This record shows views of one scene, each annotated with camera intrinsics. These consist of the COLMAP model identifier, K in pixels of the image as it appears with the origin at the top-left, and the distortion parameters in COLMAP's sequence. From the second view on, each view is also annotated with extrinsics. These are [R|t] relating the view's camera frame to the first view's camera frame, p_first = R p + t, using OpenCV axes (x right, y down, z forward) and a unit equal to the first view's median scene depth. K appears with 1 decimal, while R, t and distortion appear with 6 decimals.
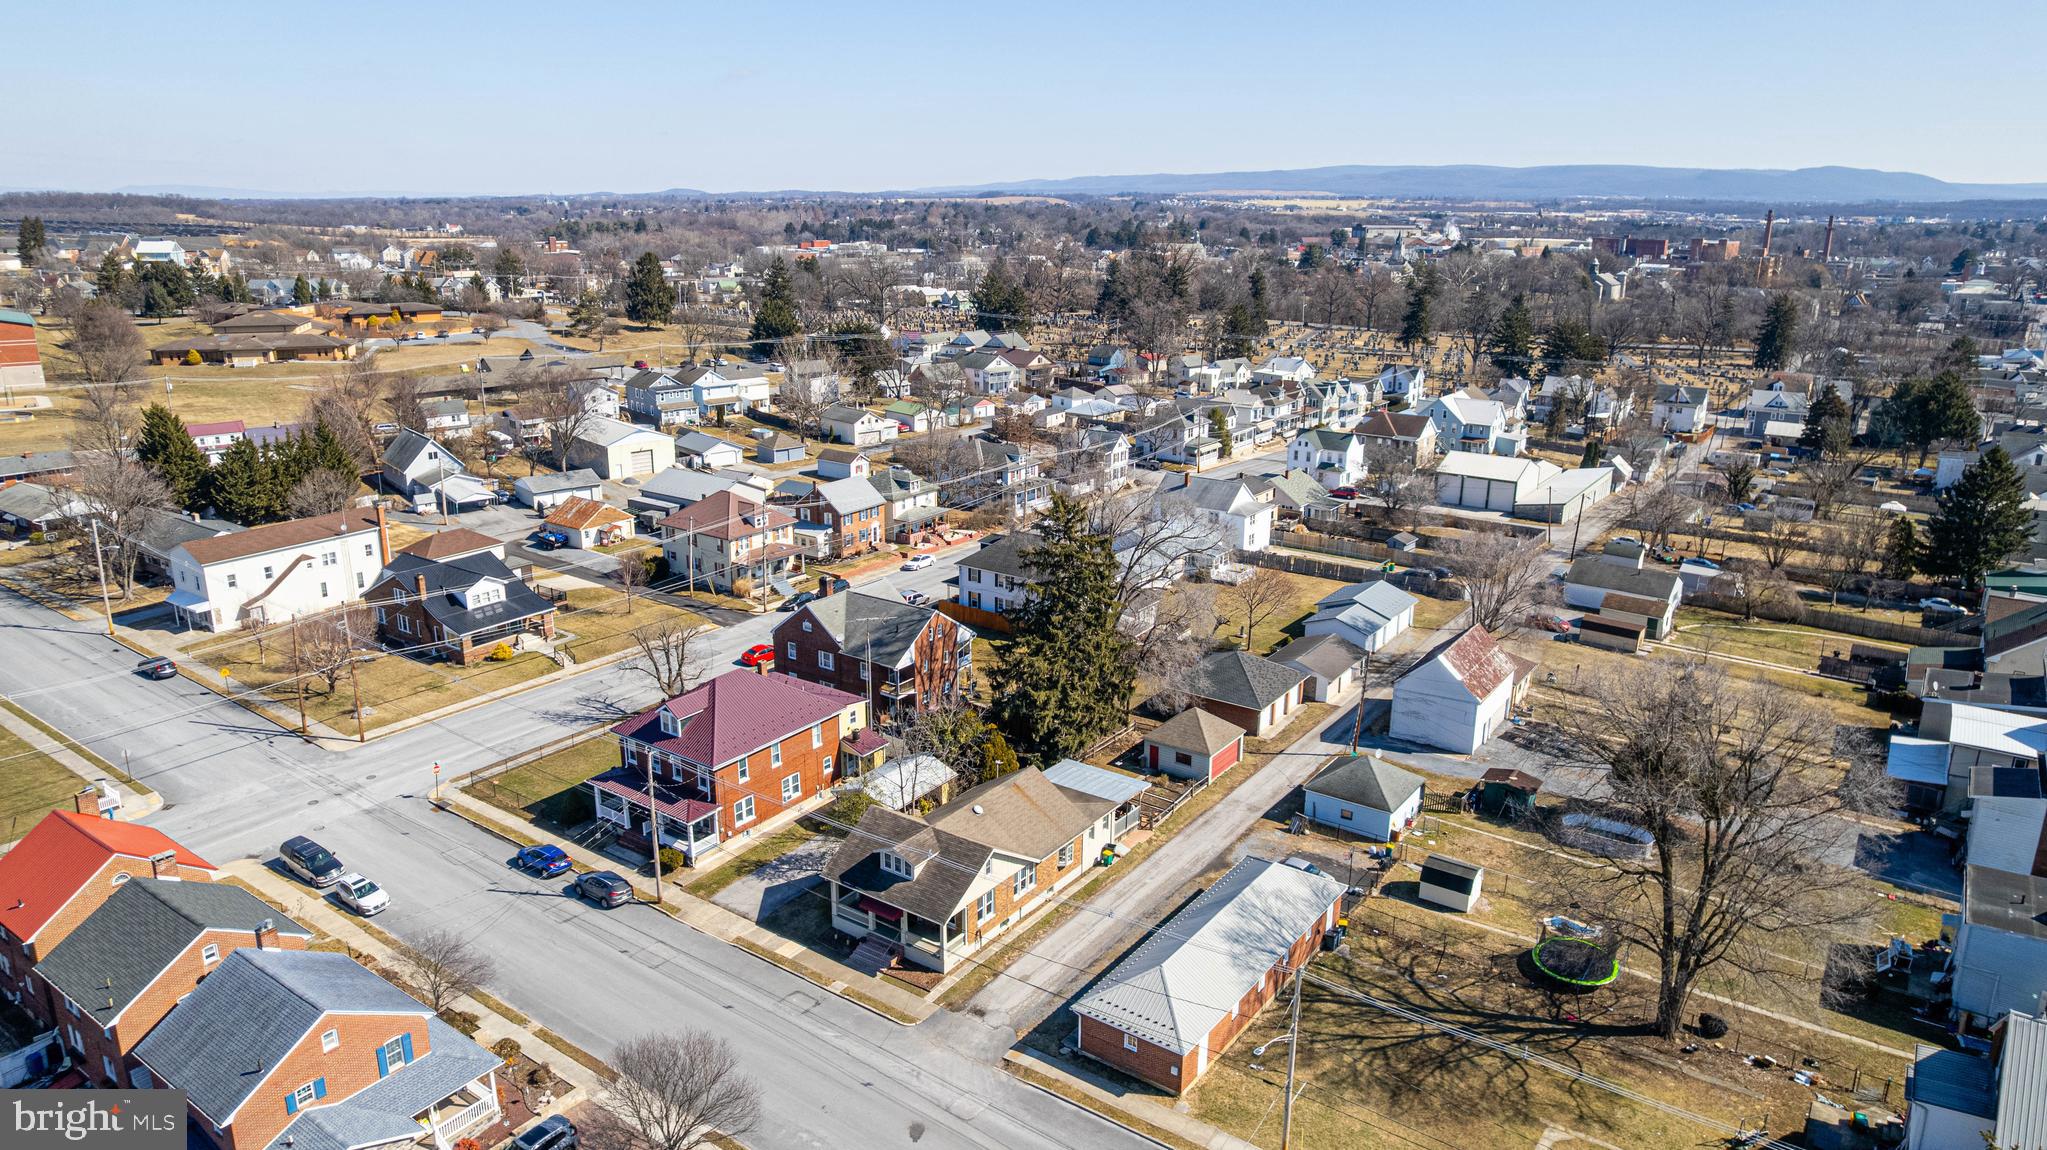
lens RADIAL K [[1308.9, 0, 1023.5], [0, 1308.9, 575.0], [0, 0, 1]] dist [-0.081699, 0.070560]
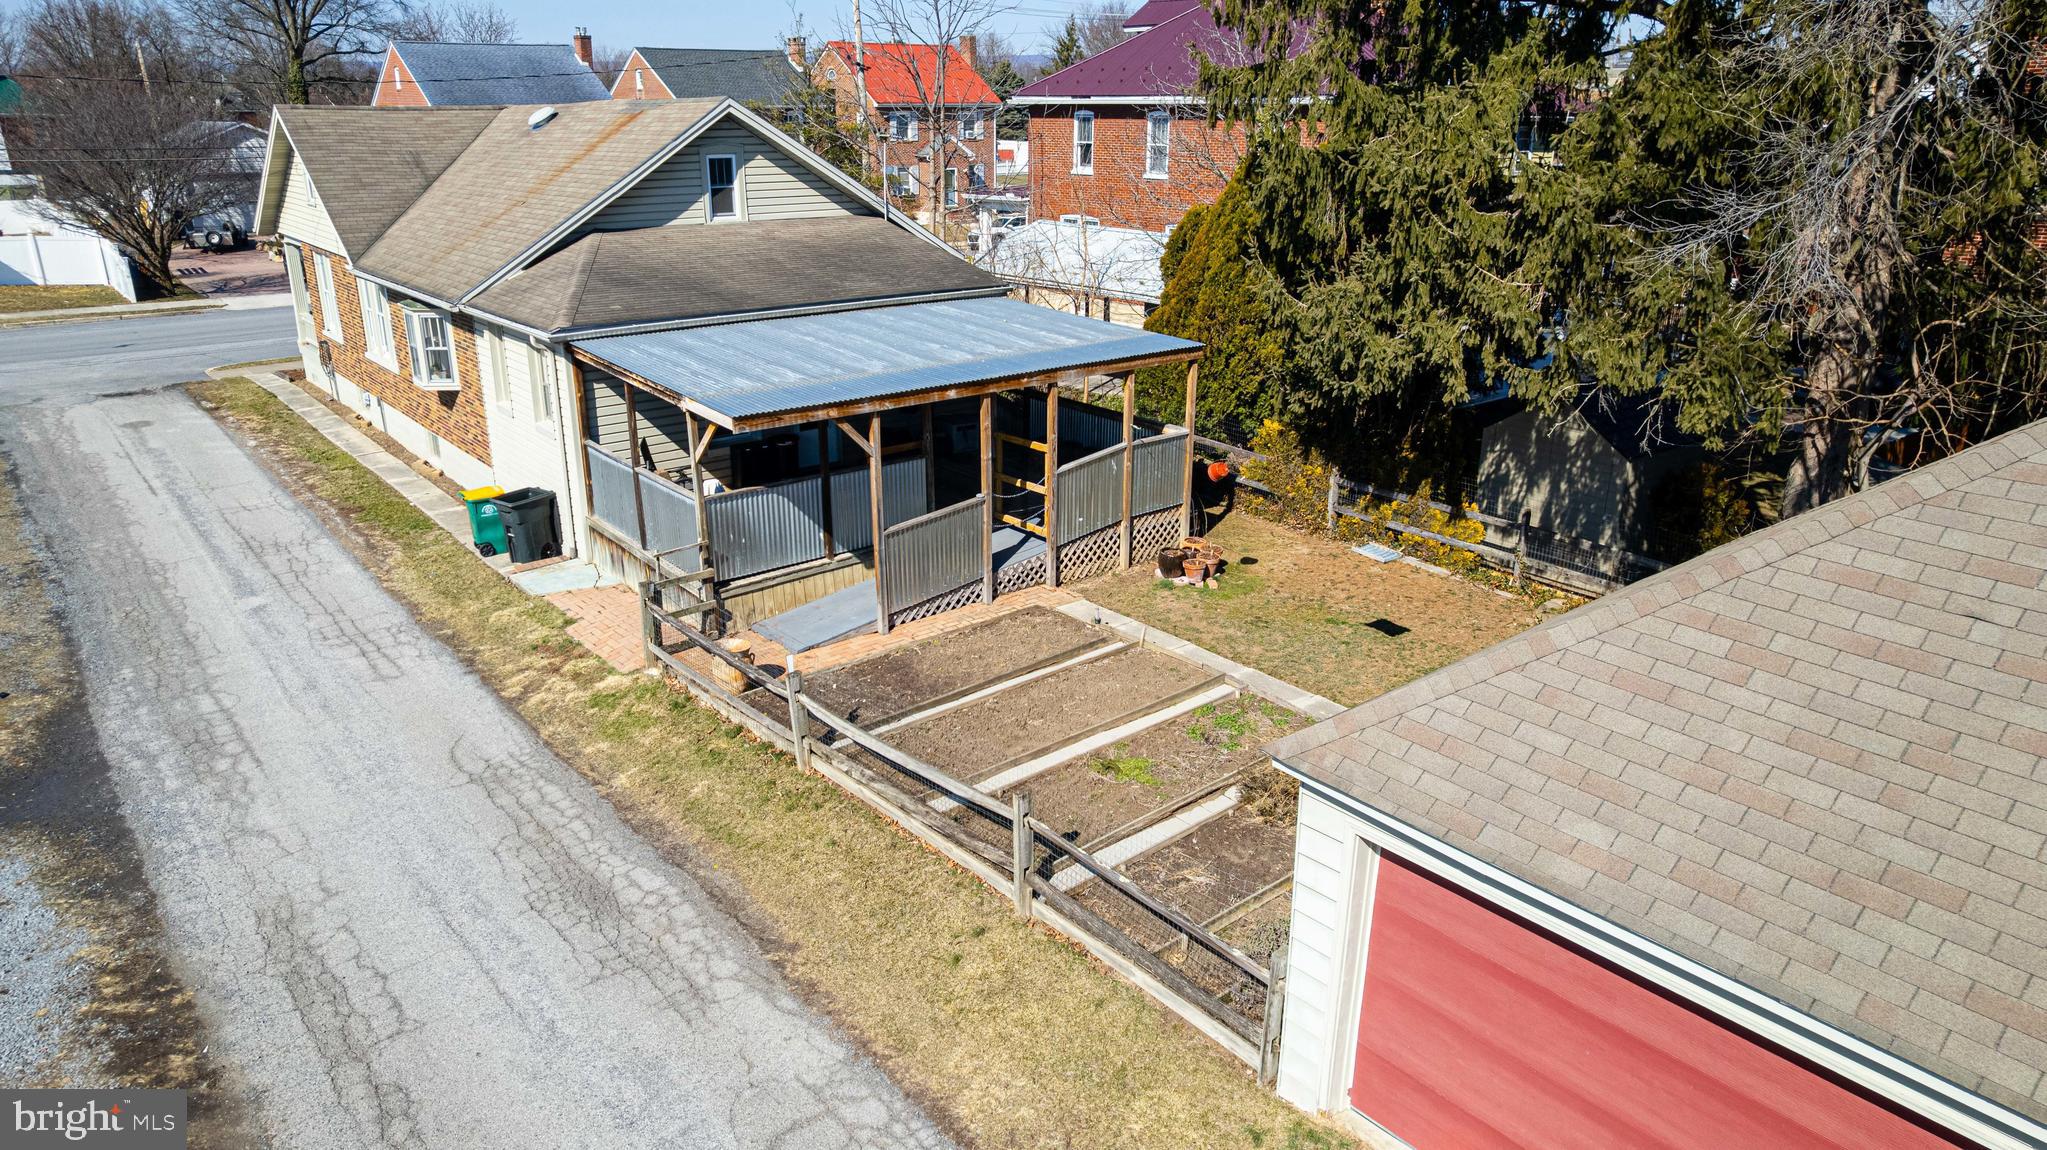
lens RADIAL K [[1308.9, 0, 1023.5], [0, 1308.9, 575.0], [0, 0, 1]] dist [-0.081699, 0.070560]
pose [[-0.258503, 0.322873, -0.910456, 0.267788], [-0.276383, 0.878372, 0.389968, 0.125161], [0.925629, 0.352442, -0.137825, 1.223064]]
